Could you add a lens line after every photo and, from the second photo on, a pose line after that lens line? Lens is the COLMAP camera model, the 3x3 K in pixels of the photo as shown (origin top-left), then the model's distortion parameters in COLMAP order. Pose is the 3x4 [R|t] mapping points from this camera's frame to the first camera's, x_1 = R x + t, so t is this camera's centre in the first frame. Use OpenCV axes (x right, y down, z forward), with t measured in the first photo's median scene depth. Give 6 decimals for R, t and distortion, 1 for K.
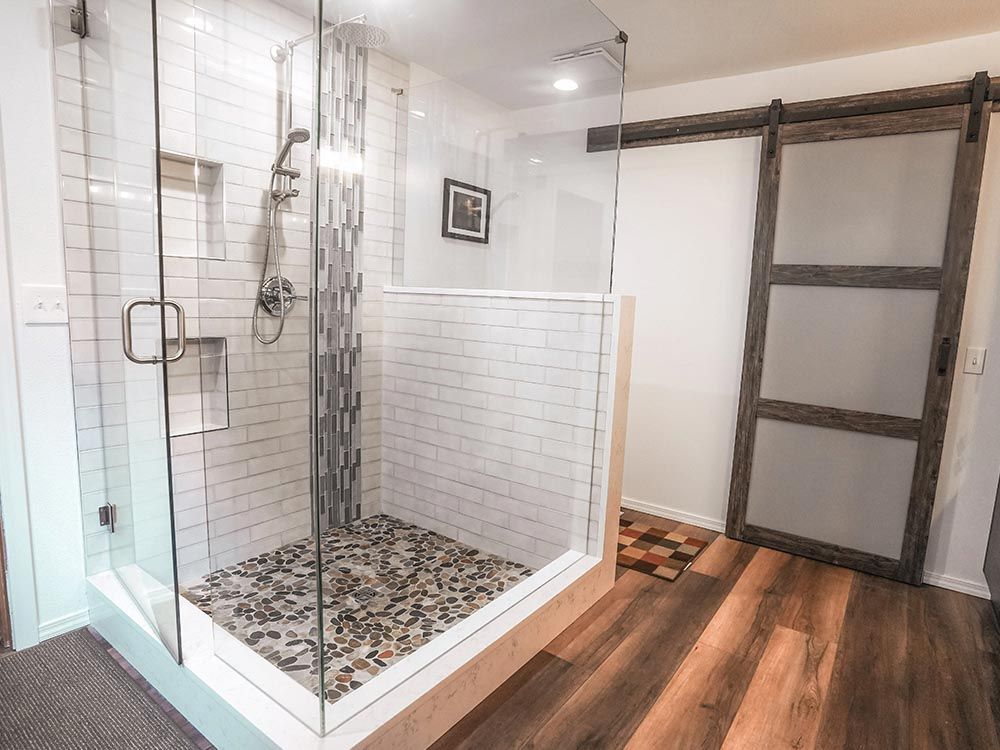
lens RADIAL K [[562.2, 0, 538.7], [0, 562.2, 374.8], [0, 0, 1]] dist [-0.082207, 0.041336]
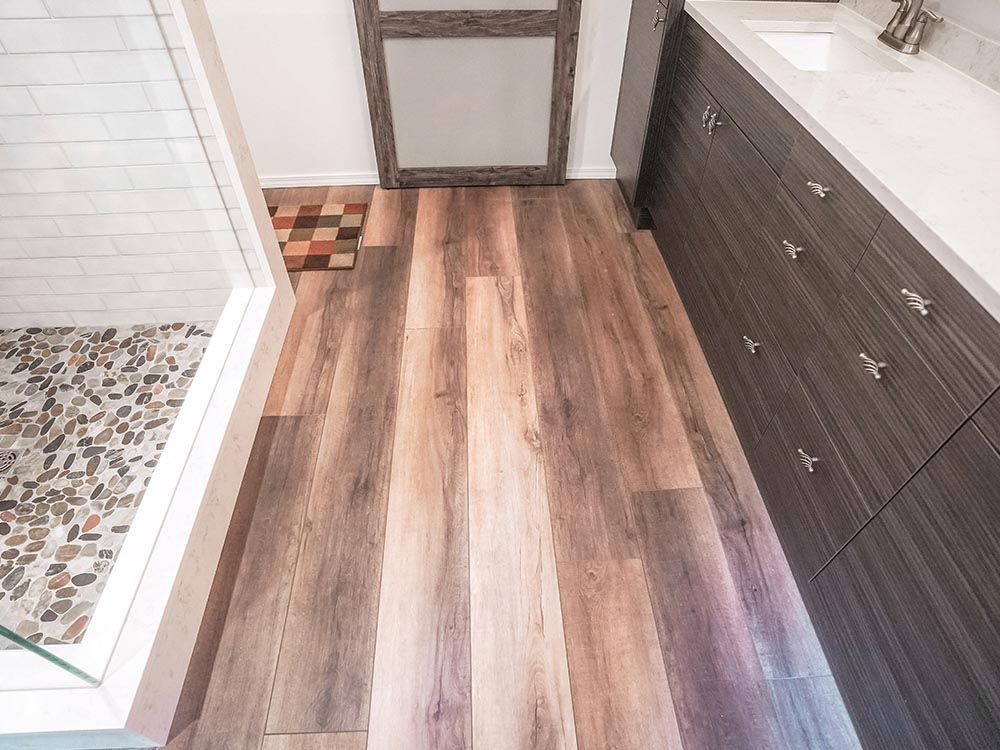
lens RADIAL K [[572.2, 0, 500.0], [0, 572.2, 375.0], [0, 0, 1]] dist [-0.087838, 0.044281]
pose [[0.802067, -0.463676, 0.376421, 0.002260], [0.112605, 0.736376, 0.667136, -0.097418], [-0.586522, -0.492701, 0.642835, 0.171745]]
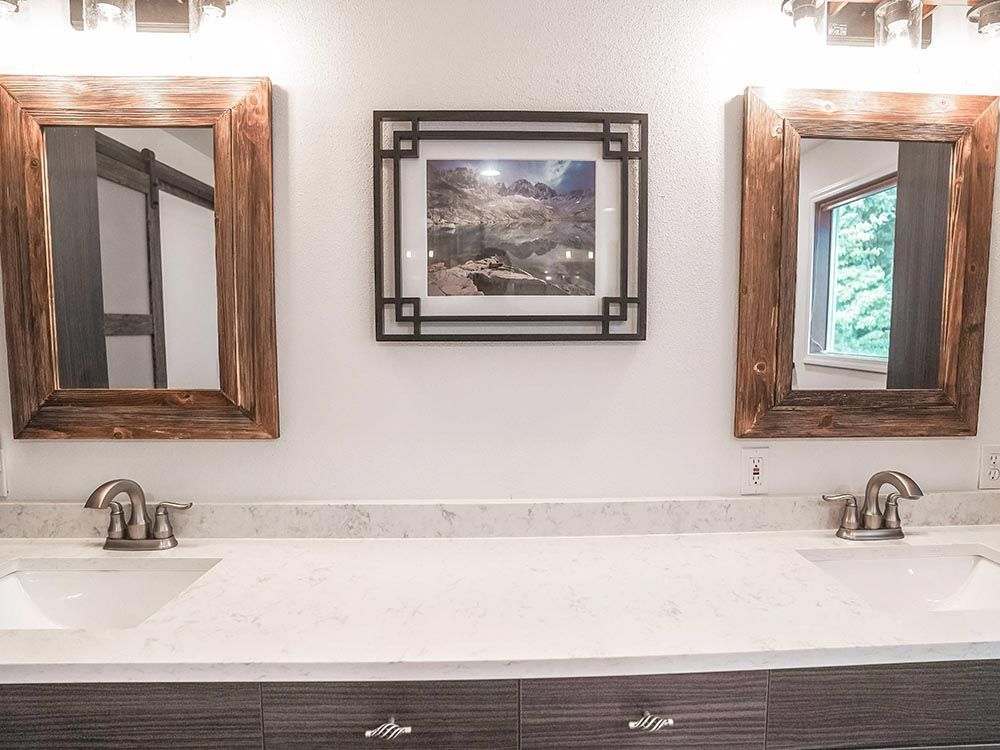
lens RADIAL K [[608.1, 0, 523.3], [0, 608.1, 376.4], [0, 0, 1]] dist [-0.090118, 0.052329]
pose [[-0.590238, -0.112240, 0.799388, 0.179008], [0.075771, 0.978211, 0.193294, -0.129897], [-0.803665, 0.174660, -0.568872, 0.500886]]
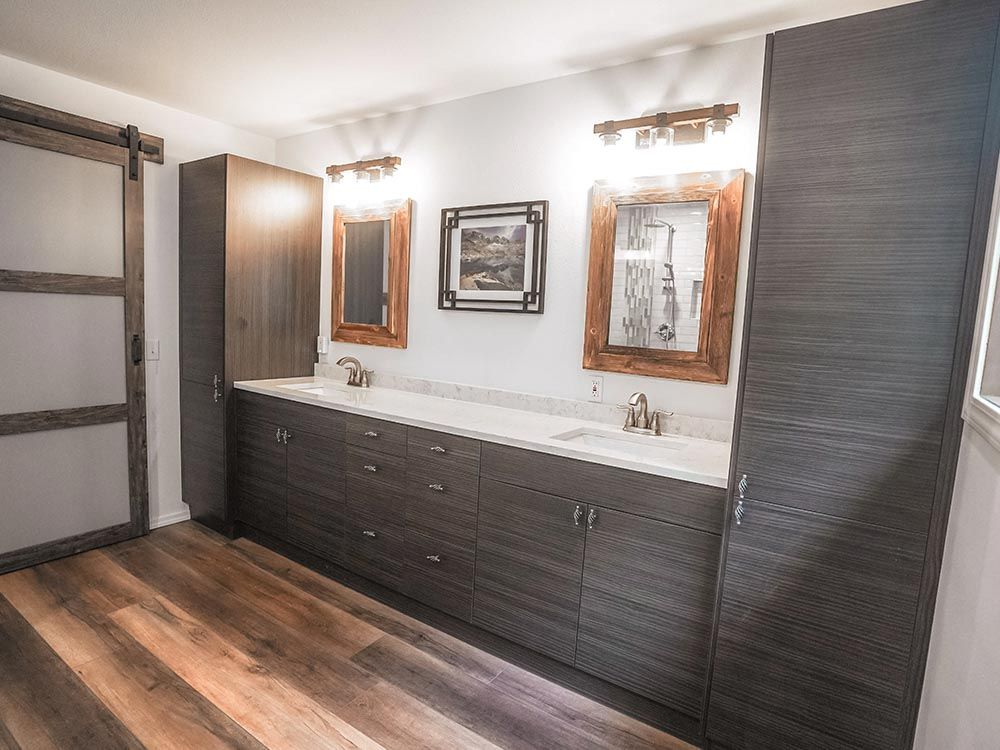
lens RADIAL K [[560.3, 0, 500.0], [0, 560.3, 375.0], [0, 0, 1]] dist [-0.082870, 0.037565]
pose [[0.006630, -0.159248, 0.987216, -0.479776], [0.081597, 0.984032, 0.158187, -0.103842], [-0.996643, 0.079505, 0.019518, 0.145133]]
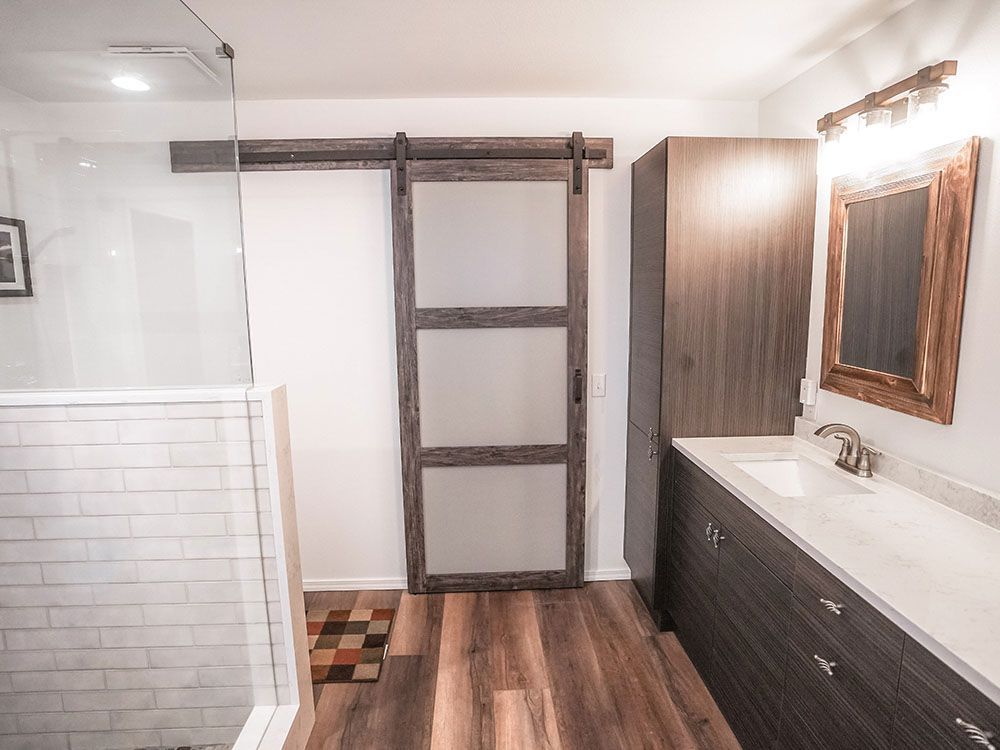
lens RADIAL K [[560.3, 0, 500.0], [0, 560.3, 375.0], [0, 0, 1]] dist [-0.082870, 0.037565]
pose [[0.802961, -0.151677, 0.576409, -0.033972], [0.131975, 0.988318, 0.076222, -0.160592], [-0.581237, 0.014868, 0.813599, 0.161981]]
